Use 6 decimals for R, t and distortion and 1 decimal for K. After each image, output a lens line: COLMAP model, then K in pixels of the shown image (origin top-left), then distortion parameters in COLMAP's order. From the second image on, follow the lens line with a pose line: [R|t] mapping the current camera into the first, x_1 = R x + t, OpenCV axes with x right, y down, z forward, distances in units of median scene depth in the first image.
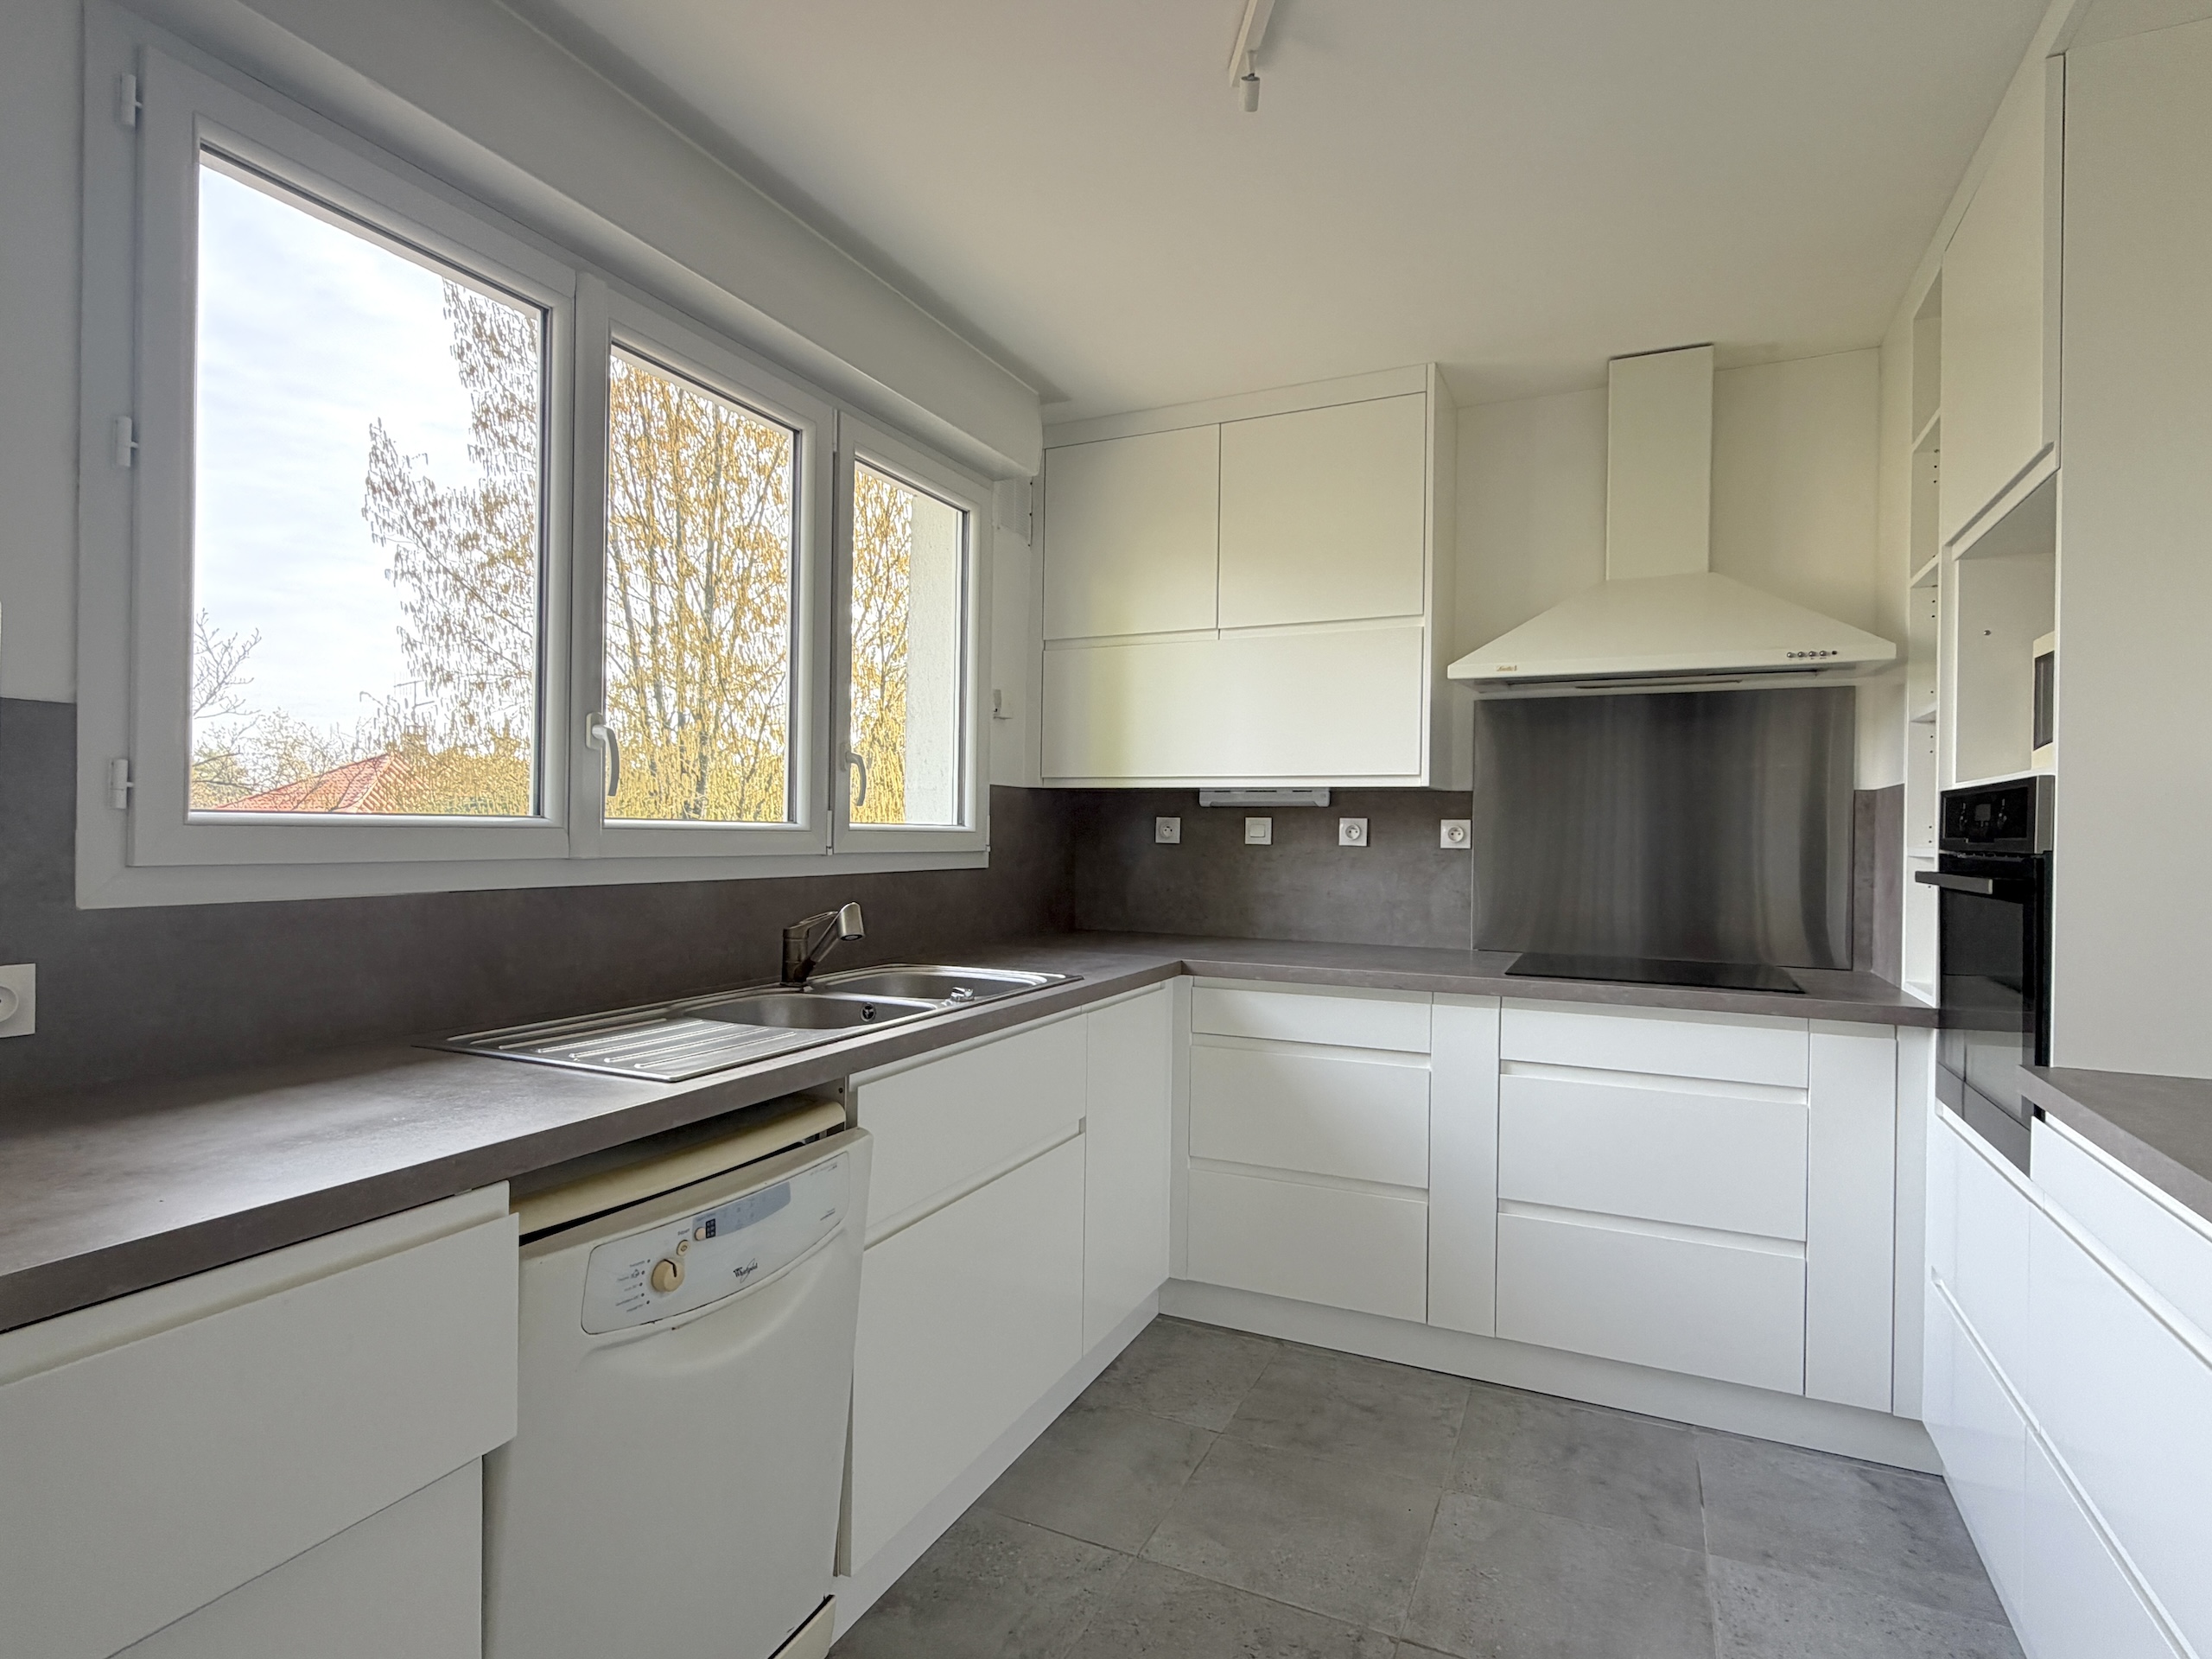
lens RADIAL K [[1130.6, 0, 1109.1], [0, 1130.6, 838.1], [0, 0, 1]] dist [0.001567, -0.001919]
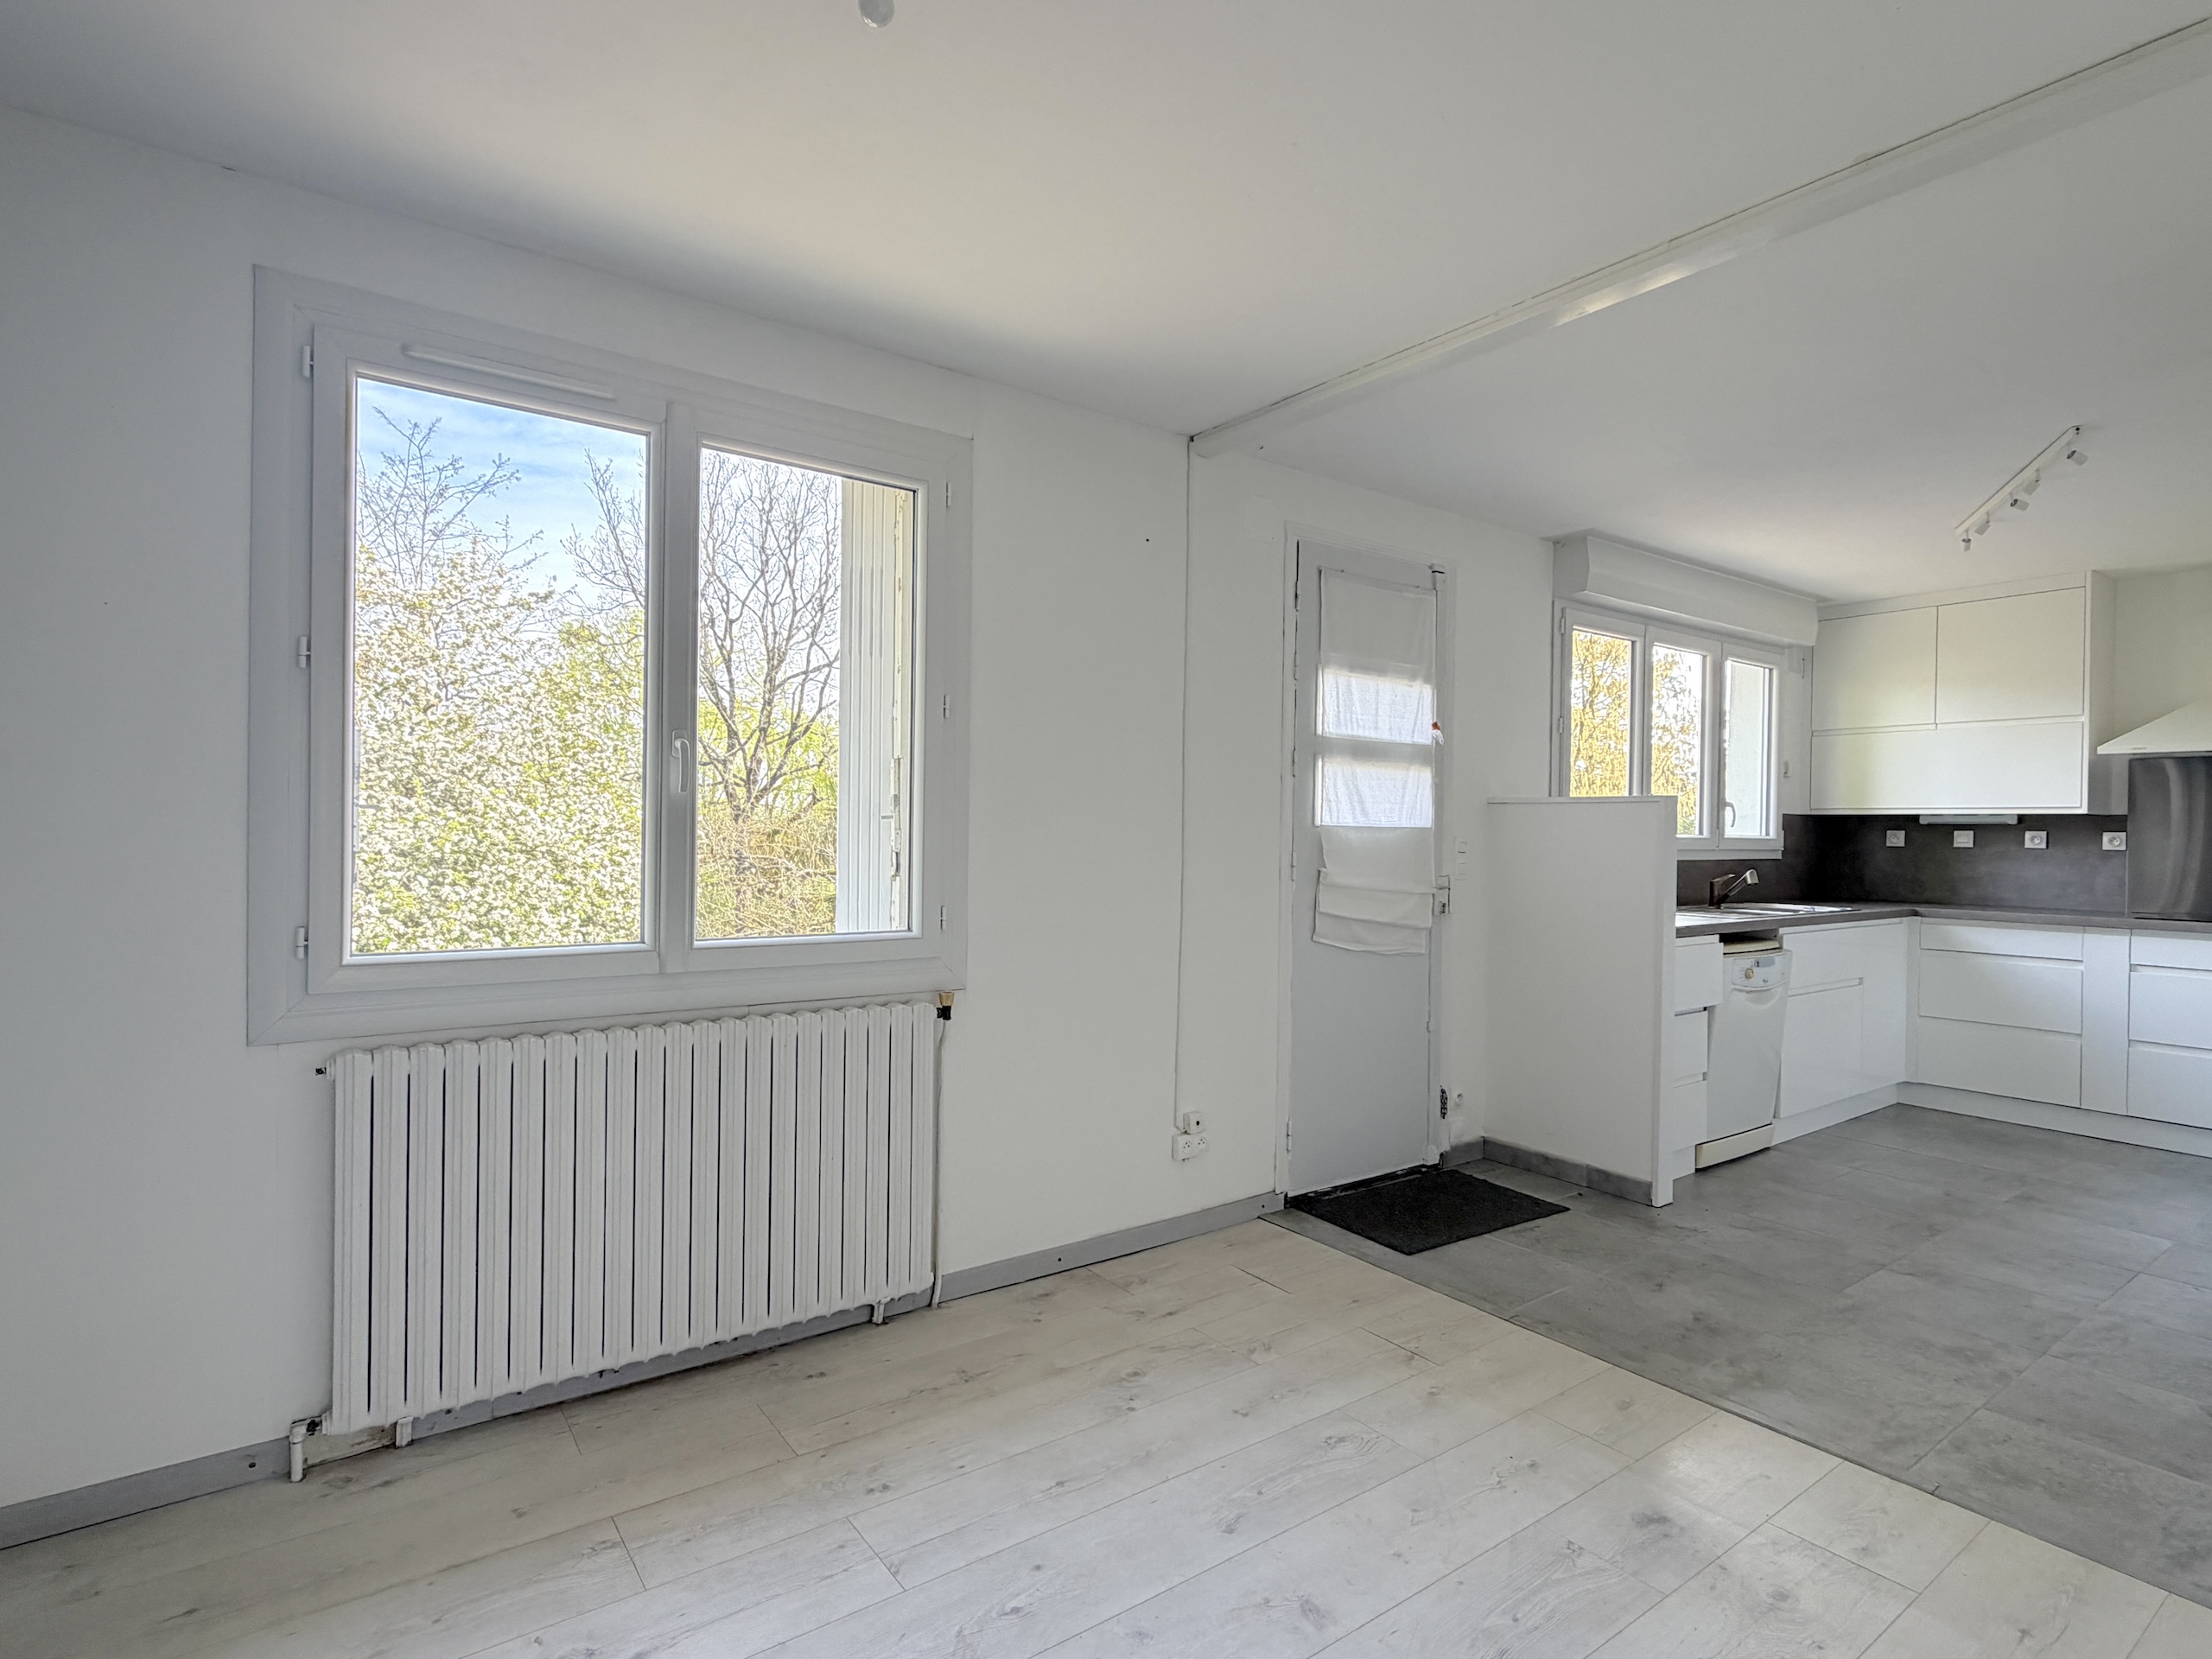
lens RADIAL K [[1130.6, 0, 1109.1], [0, 1130.6, 838.1], [0, 0, 1]] dist [0.001567, -0.001919]
pose [[0.875783, 0.000795, -0.482705, -0.183681], [-0.004016, 0.999976, -0.005640, 0.007472], [0.482689, 0.006878, 0.875765, -1.178527]]
